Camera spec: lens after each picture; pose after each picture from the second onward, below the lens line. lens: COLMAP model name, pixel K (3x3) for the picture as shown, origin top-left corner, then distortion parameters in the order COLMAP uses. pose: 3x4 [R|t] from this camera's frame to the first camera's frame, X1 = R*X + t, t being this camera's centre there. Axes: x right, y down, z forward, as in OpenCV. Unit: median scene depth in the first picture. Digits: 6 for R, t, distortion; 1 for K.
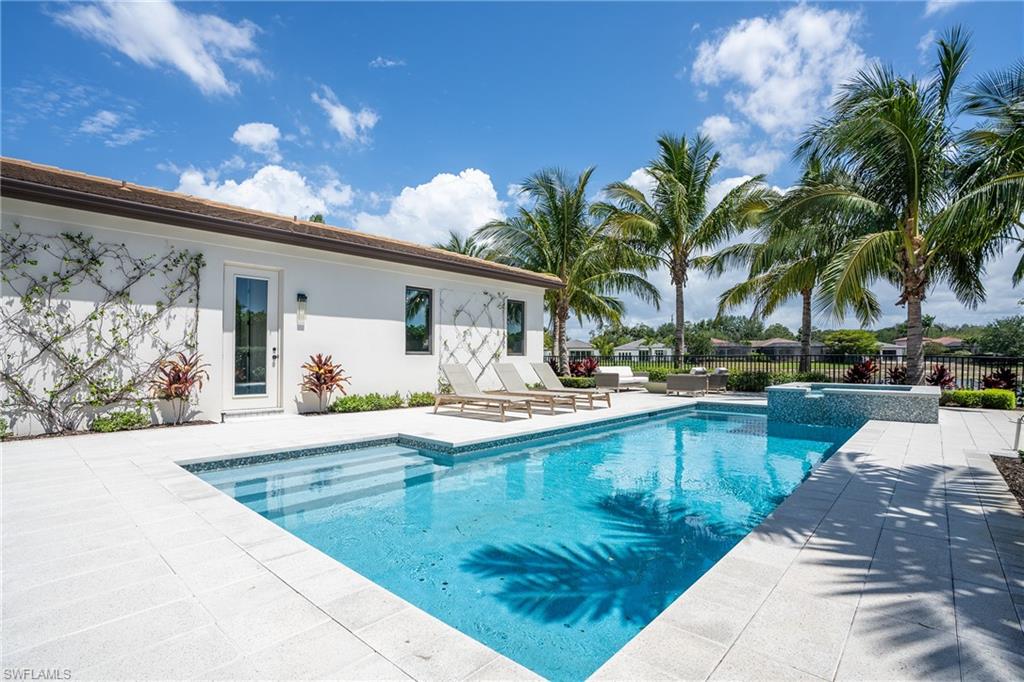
lens RADIAL K [[499.4, 0, 510.6], [0, 499.4, 357.5], [0, 0, 1]] dist [-0.049507, 0.021643]
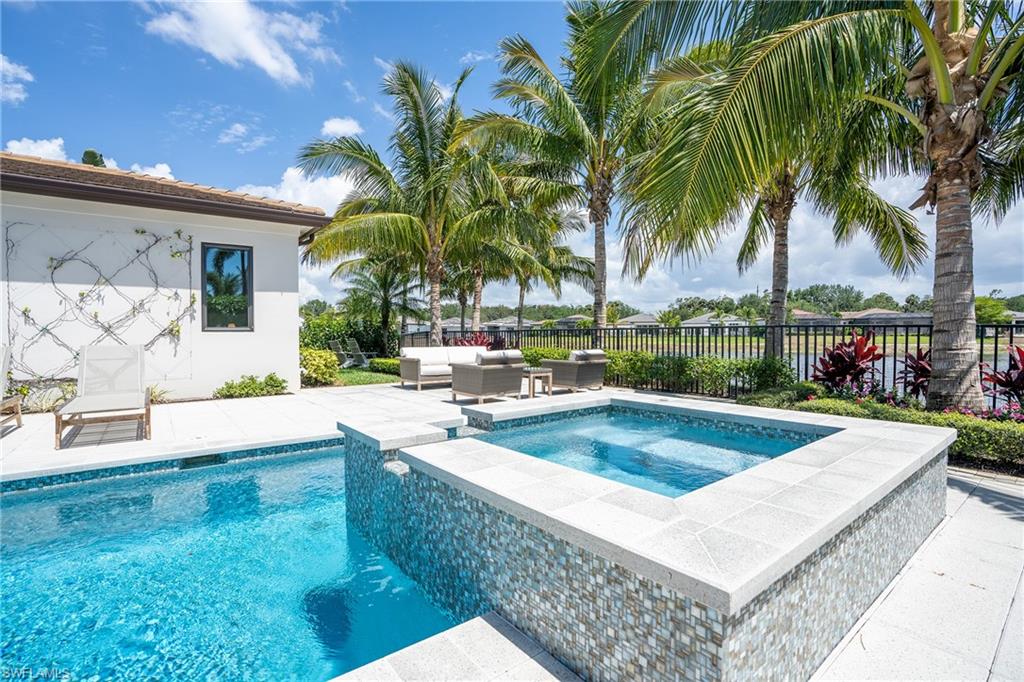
lens RADIAL K [[480.7, 0, 506.4], [0, 480.7, 337.2], [0, 0, 1]] dist [-0.063686, 0.026587]
pose [[0.982440, -0.005689, -0.186490, 0.504104], [0.007595, 0.999926, 0.009507, 0.000276], [0.186422, -0.010757, 0.982411, 0.516871]]
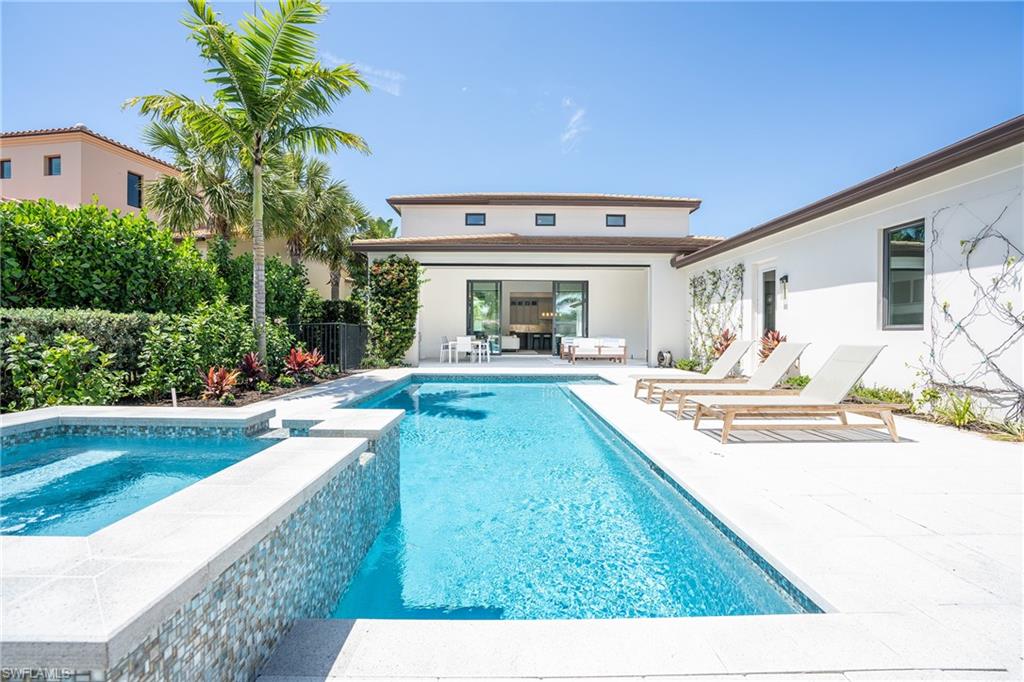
lens RADIAL K [[480.7, 0, 506.4], [0, 480.7, 337.2], [0, 0, 1]] dist [-0.063686, 0.026587]
pose [[-0.744576, 0.002944, -0.667532, 0.515241], [-0.002679, 0.999969, 0.007398, 0.000757], [0.667533, 0.007297, -0.744545, 0.977808]]
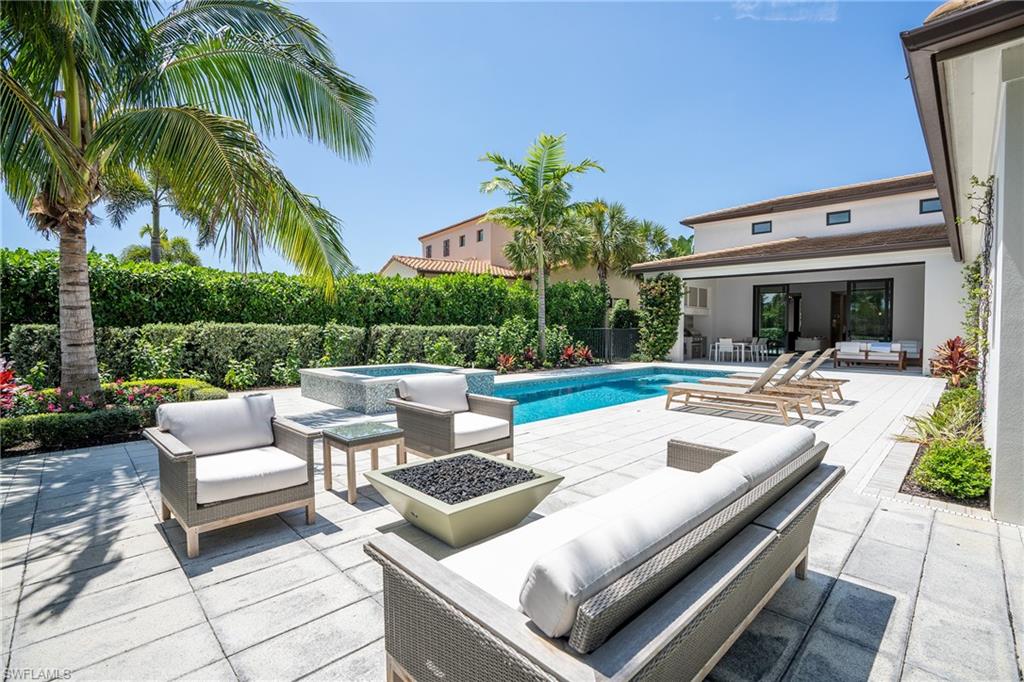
lens RADIAL K [[480.7, 0, 506.4], [0, 480.7, 337.2], [0, 0, 1]] dist [-0.063686, 0.026587]
pose [[-0.997288, -0.005838, 0.073364, 0.310557], [-0.004654, 0.999856, 0.016300, -0.015230], [-0.073449, 0.015915, -0.997172, 1.430580]]
